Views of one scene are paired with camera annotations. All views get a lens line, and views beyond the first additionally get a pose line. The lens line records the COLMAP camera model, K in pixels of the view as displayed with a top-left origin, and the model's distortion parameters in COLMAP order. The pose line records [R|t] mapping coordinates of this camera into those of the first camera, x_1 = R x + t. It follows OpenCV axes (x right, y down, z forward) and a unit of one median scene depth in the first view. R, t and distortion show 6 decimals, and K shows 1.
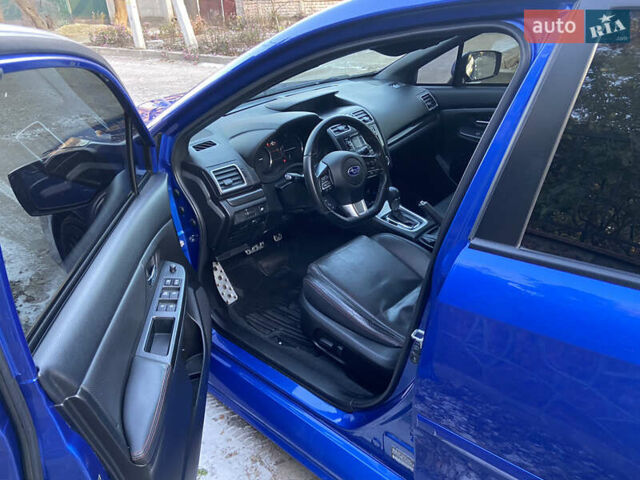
lens RADIAL K [[495.1, 0, 332.7], [0, 495.1, 237.6], [0, 0, 1]] dist [0.002789, 0.210159]
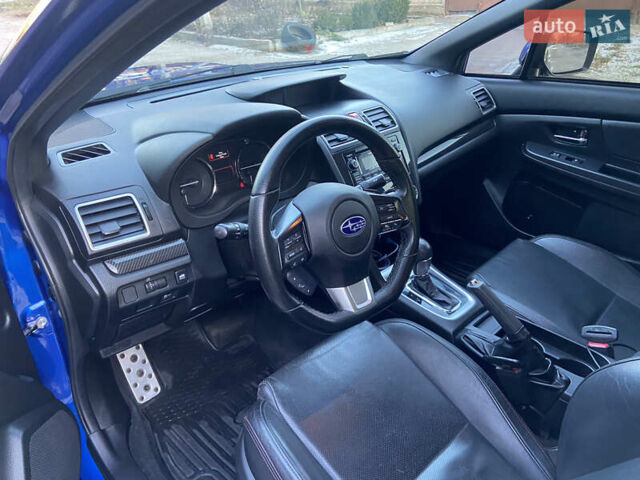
lens RADIAL K [[491.3, 0, 320.0], [0, 491.3, 240.0], [0, 0, 1]] dist [0.108201, -0.155145]
pose [[0.995731, 0.078404, -0.048706, 0.032529], [-0.077575, 0.996811, 0.018688, -0.117470], [0.050016, -0.014830, 0.998638, 0.449768]]
